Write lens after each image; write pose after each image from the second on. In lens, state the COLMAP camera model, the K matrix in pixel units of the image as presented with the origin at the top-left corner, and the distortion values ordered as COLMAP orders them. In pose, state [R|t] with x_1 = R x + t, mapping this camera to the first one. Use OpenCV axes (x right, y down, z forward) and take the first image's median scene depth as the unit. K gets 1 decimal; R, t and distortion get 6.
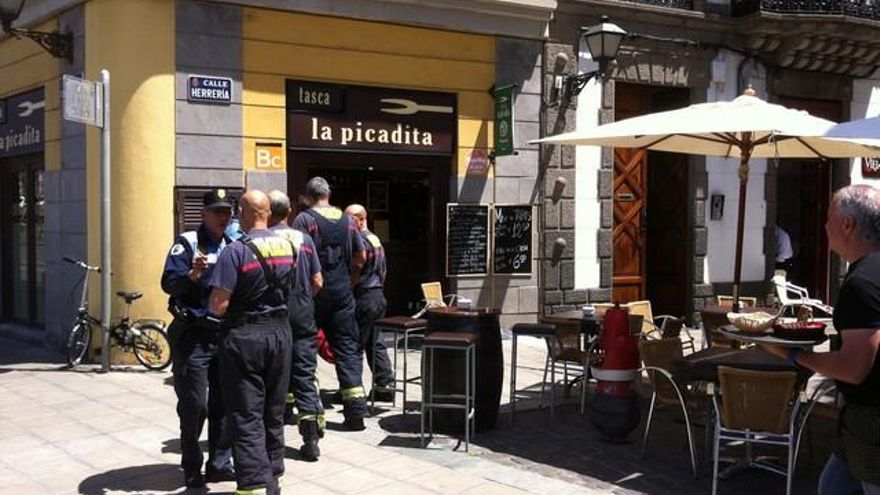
lens RADIAL K [[921.4, 0, 440.0], [0, 921.4, 247.5], [0, 0, 1]] dist [0.156312, -0.580873]
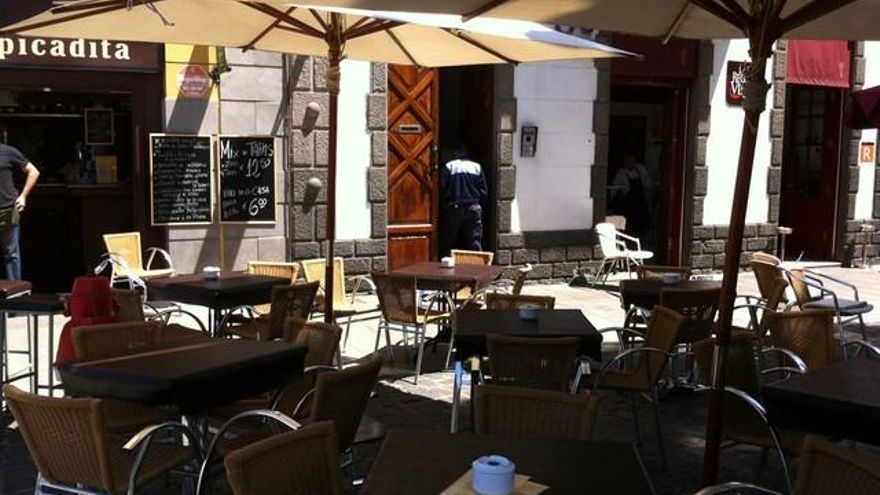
lens RADIAL K [[921.4, 0, 440.0], [0, 921.4, 247.5], [0, 0, 1]] dist [0.156312, -0.580873]
pose [[0.999983, 0.000938, -0.005696, 0.248789], [-0.000574, 0.997986, 0.063425, -0.000696], [0.005744, -0.063420, 0.997970, 0.183319]]
